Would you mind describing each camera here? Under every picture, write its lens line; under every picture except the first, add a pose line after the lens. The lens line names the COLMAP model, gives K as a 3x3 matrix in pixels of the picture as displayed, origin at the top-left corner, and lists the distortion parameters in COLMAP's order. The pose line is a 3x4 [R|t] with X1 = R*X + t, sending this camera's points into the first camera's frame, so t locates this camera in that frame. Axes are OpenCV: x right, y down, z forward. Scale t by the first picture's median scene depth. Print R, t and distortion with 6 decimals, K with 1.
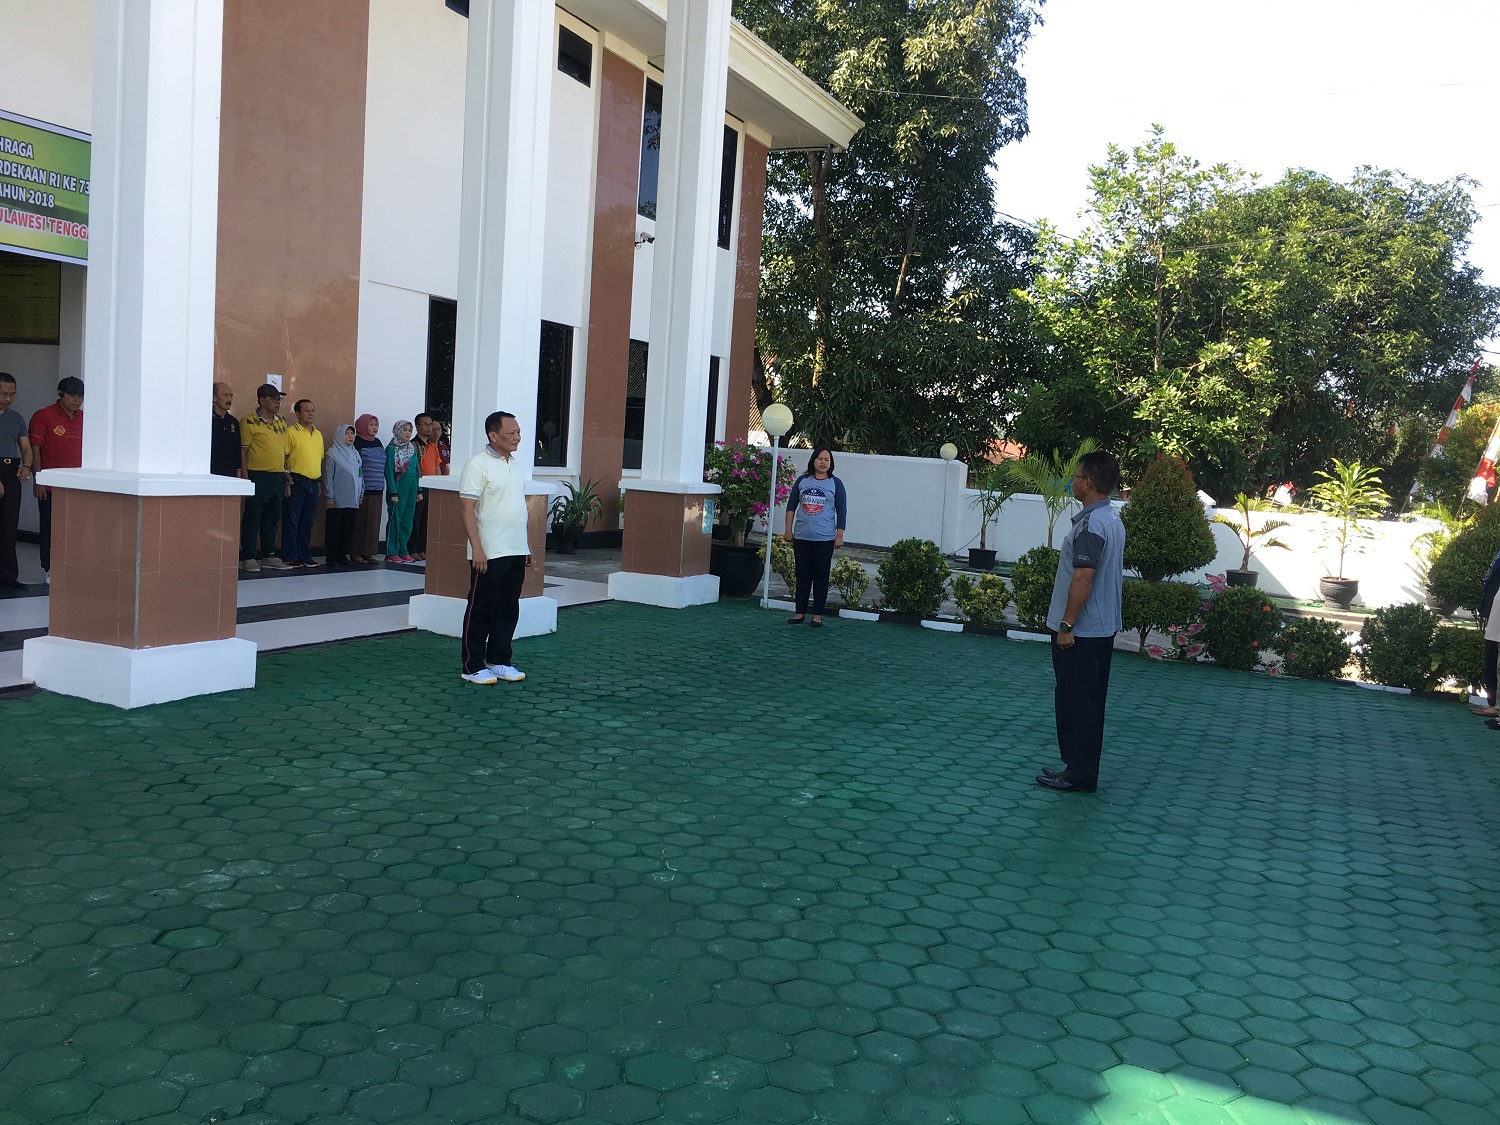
lens RADIAL K [[1277.1, 0, 745.6], [0, 1277.1, 553.2], [0, 0, 1]] dist [0.074786, -0.099547]
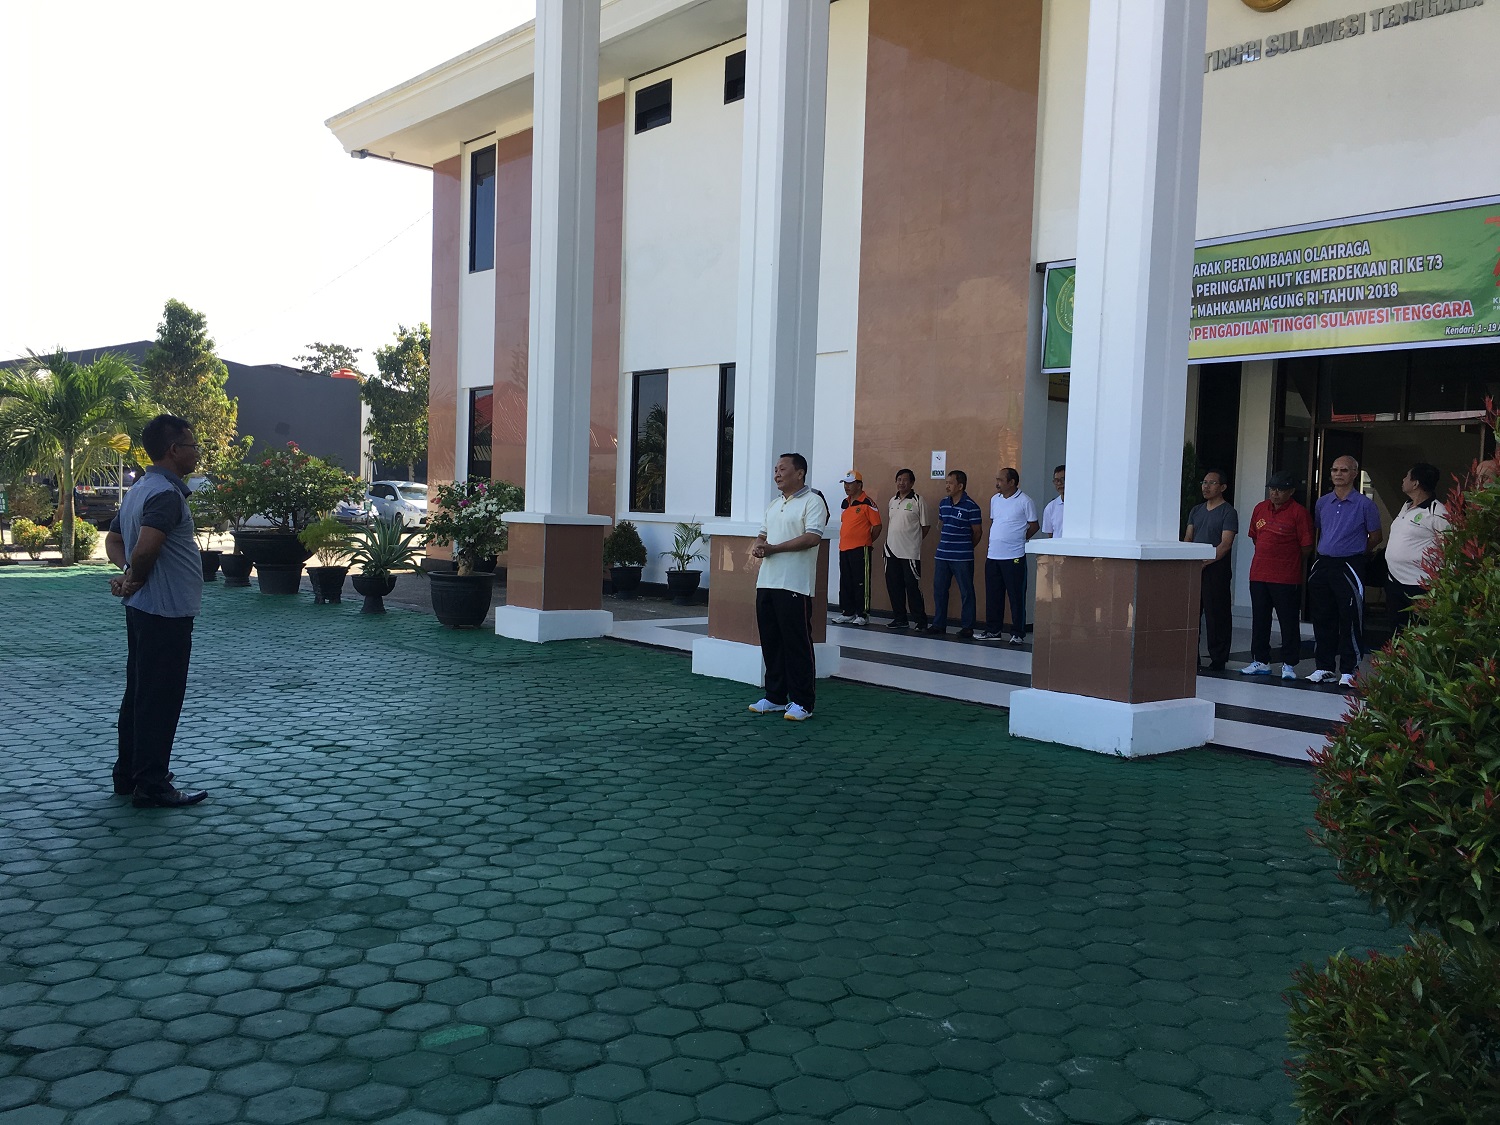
lens RADIAL K [[1277.1, 0, 736.6], [0, 1277.1, 553.4], [0, 0, 1]] dist [0.074786, -0.099547]
pose [[-0.414761, -0.035760, -0.909228, 0.458345], [-0.123839, 0.992149, 0.017470, -0.030990], [0.901464, 0.119844, -0.415933, 0.858190]]
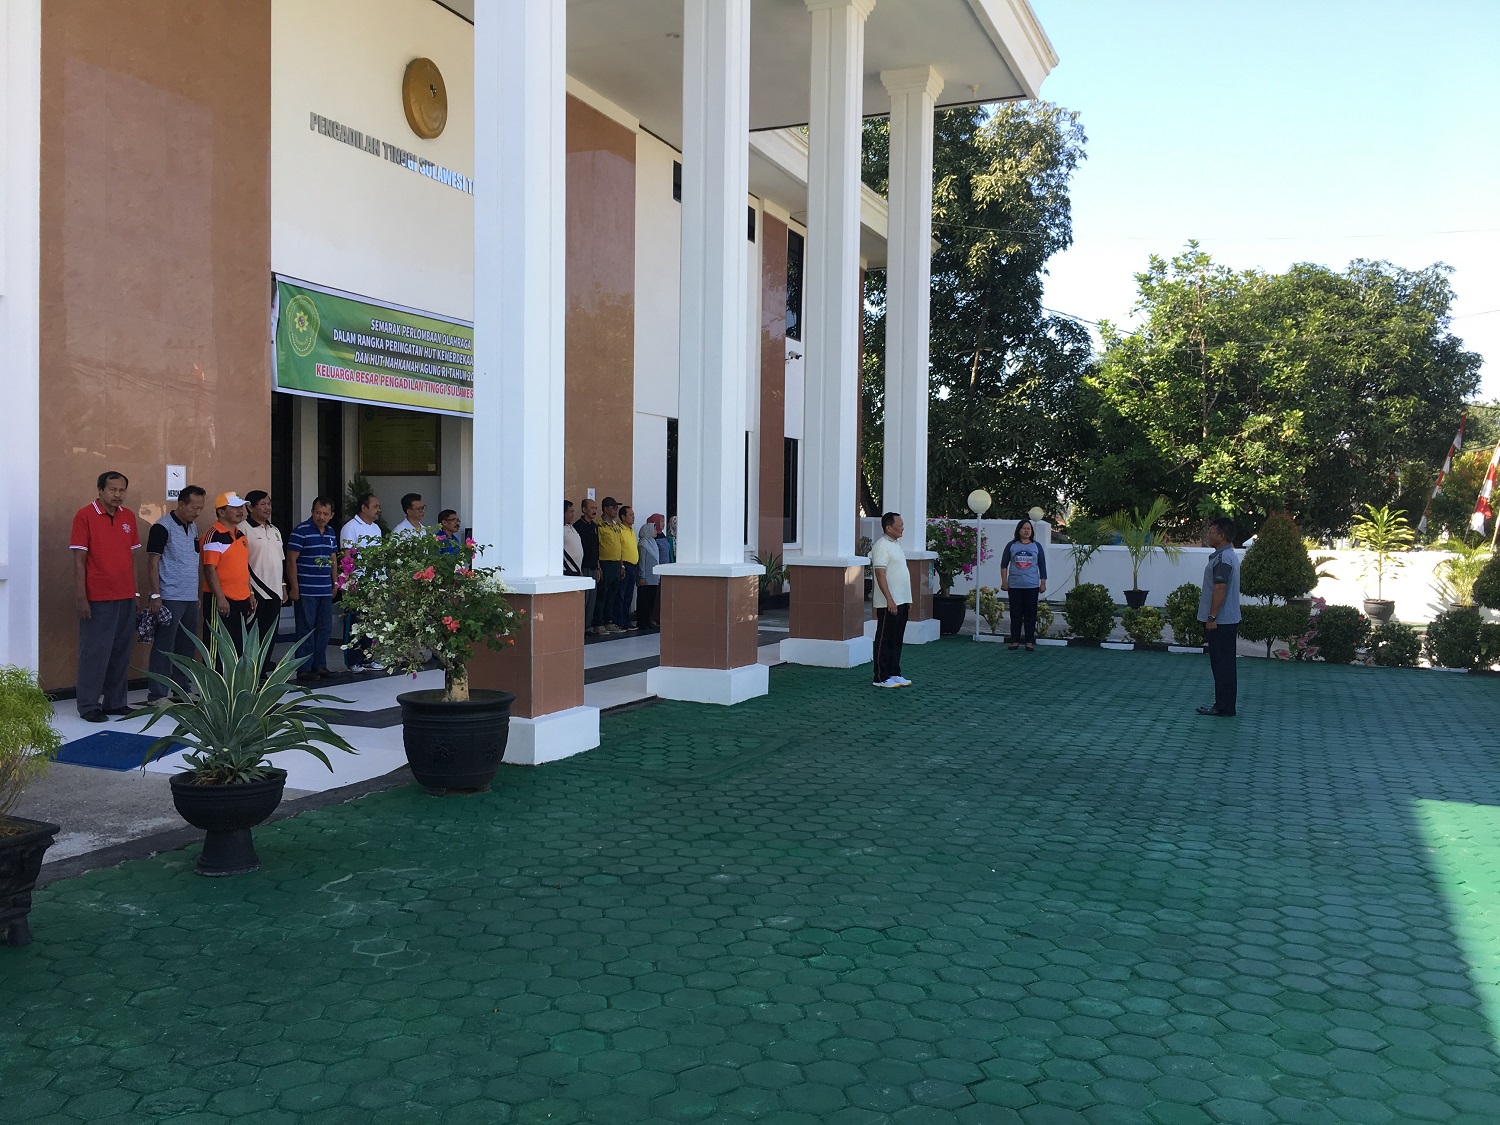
lens RADIAL K [[1277.1, 0, 748.5], [0, 1277.1, 556.8], [0, 0, 1]] dist [0.074786, -0.099547]
pose [[0.998256, -0.054965, 0.021535, -0.247428], [0.055942, 0.997291, -0.047765, 0.004922], [-0.018852, 0.048887, 0.998626, -0.340366]]
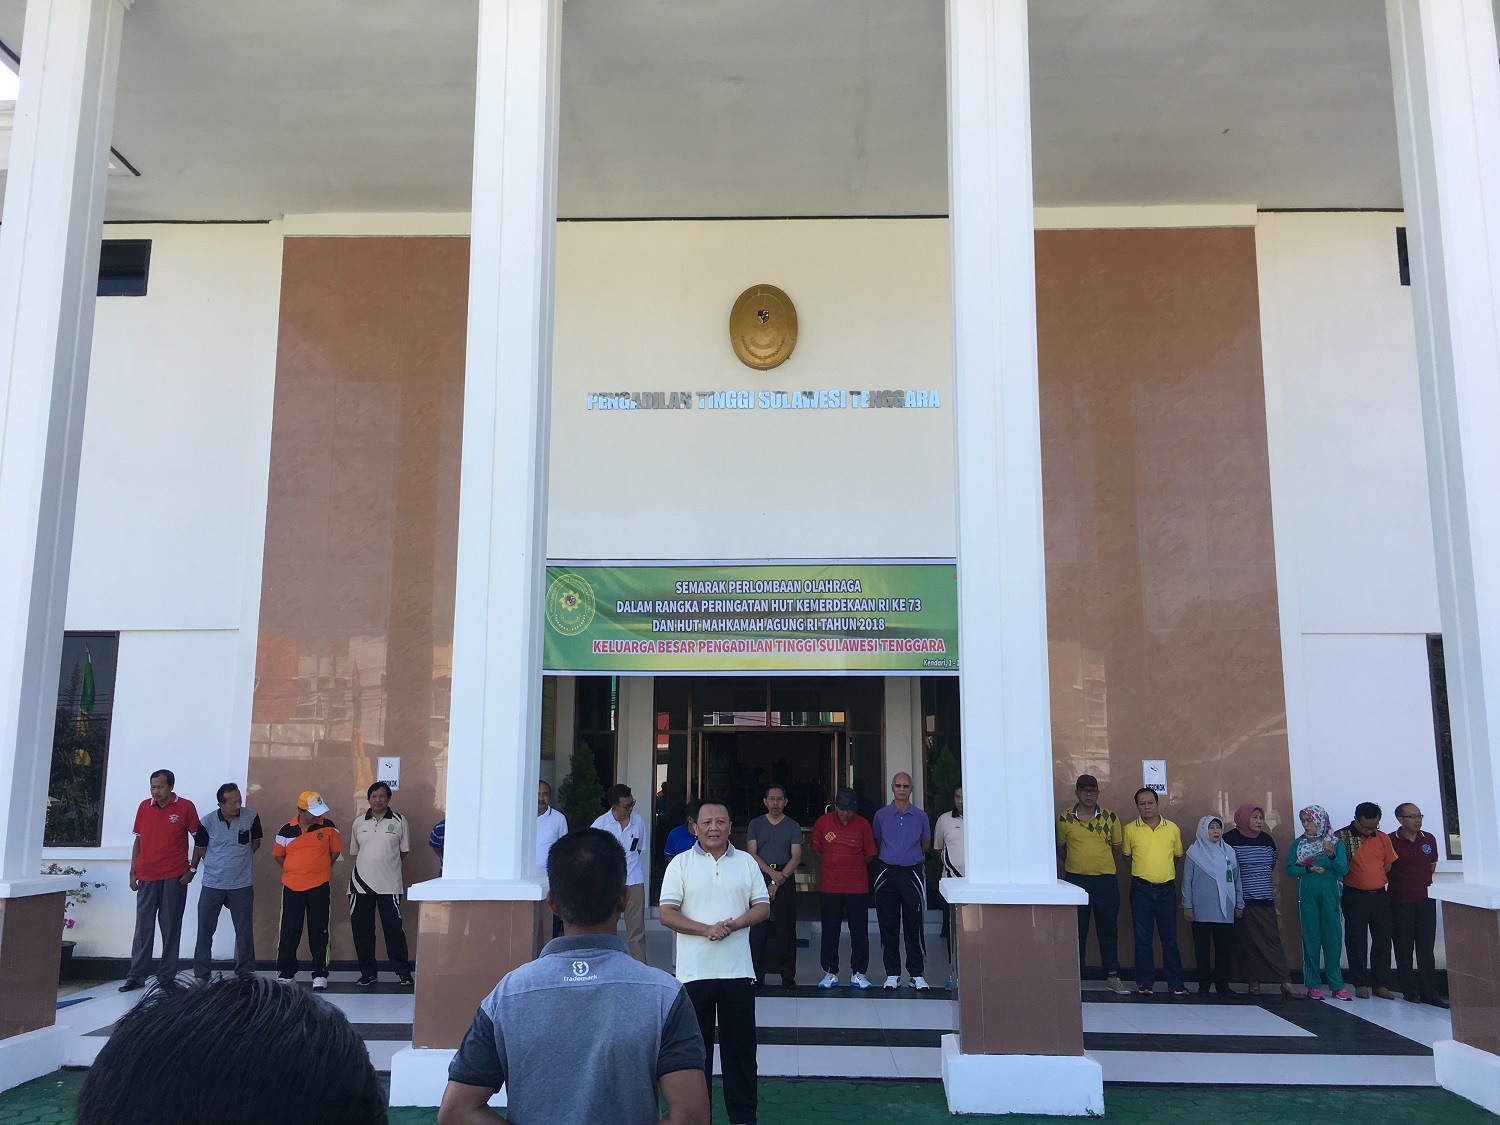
lens RADIAL K [[1277.1, 0, 737.7], [0, 1277.1, 558.6], [0, 0, 1]] dist [0.074786, -0.099547]
pose [[0.386511, -0.226543, -0.894029, 0.358744], [-0.051041, 0.962623, -0.265991, -0.023995], [0.920871, 0.148441, 0.360501, 0.419665]]
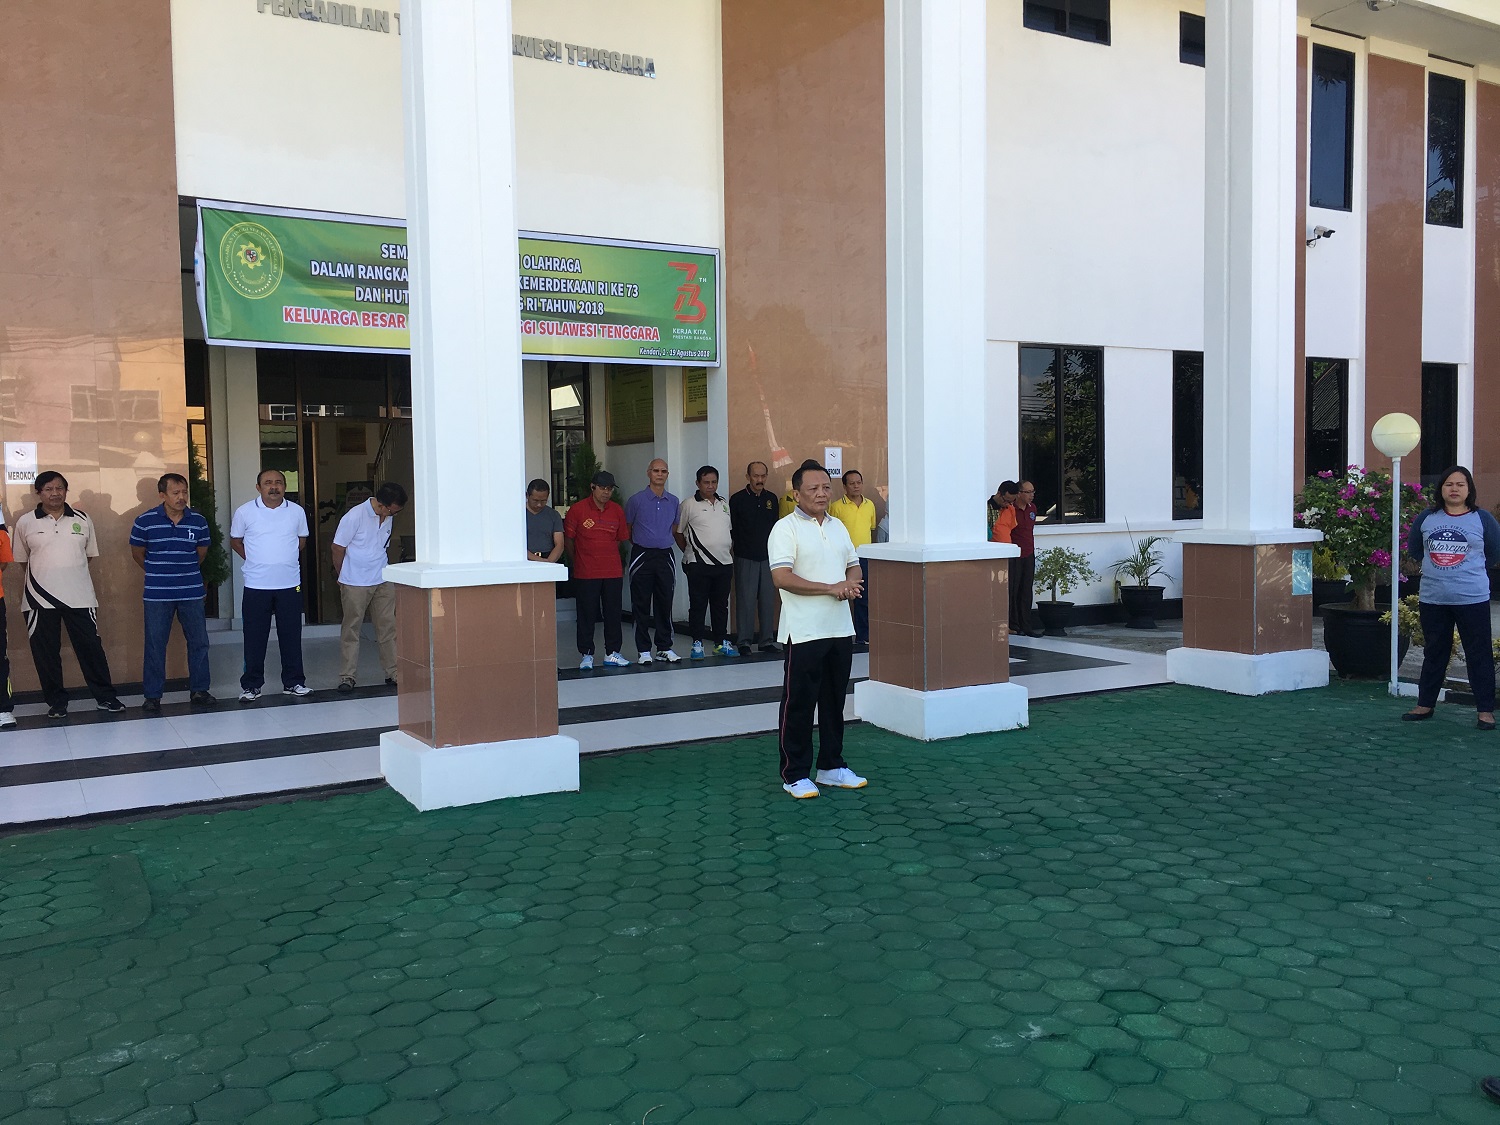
lens RADIAL K [[1277.1, 0, 748.8], [0, 1277.1, 553.6], [0, 0, 1]] dist [0.074786, -0.099547]
pose [[0.814207, -0.055839, -0.577883, 0.143324], [0.026391, 0.997895, -0.059239, -0.003480], [0.579974, 0.032982, 0.813967, 0.188272]]
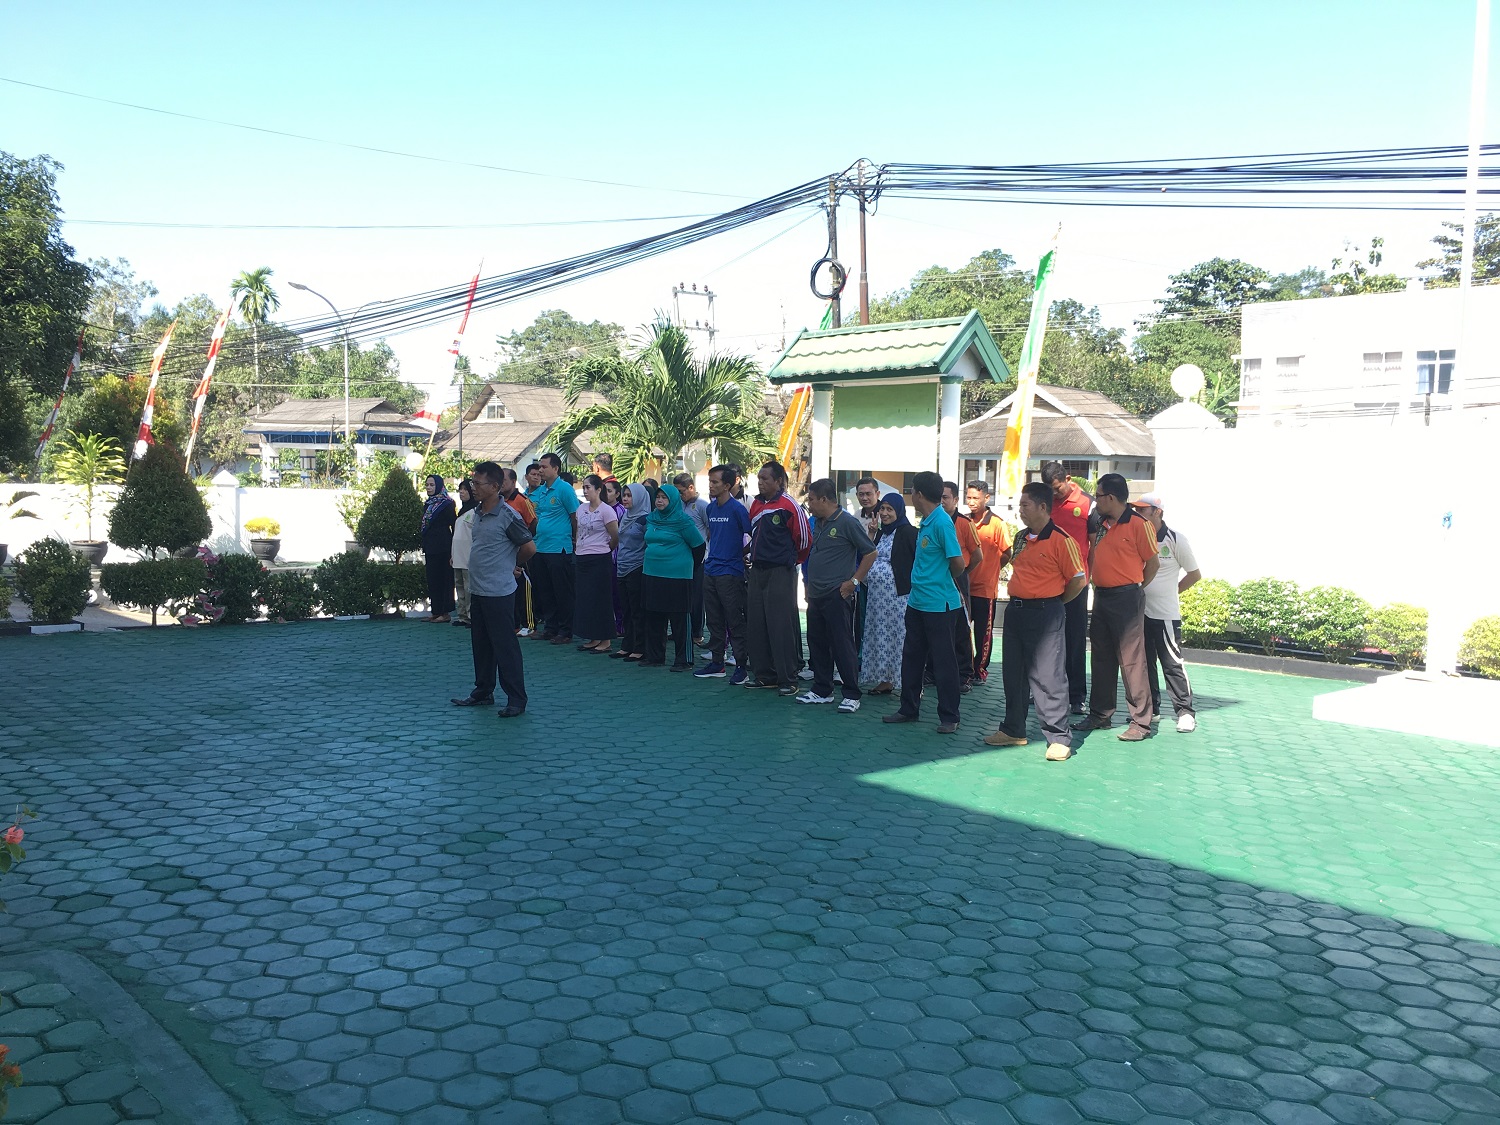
lens RADIAL K [[1277.1, 0, 745.2], [0, 1277.1, 558.7], [0, 0, 1]] dist [0.074786, -0.099547]
pose [[0.398461, -0.120693, 0.909210, -0.433378], [0.076596, 0.992220, 0.098144, -0.042772], [-0.913981, 0.030535, 0.404606, 0.093746]]
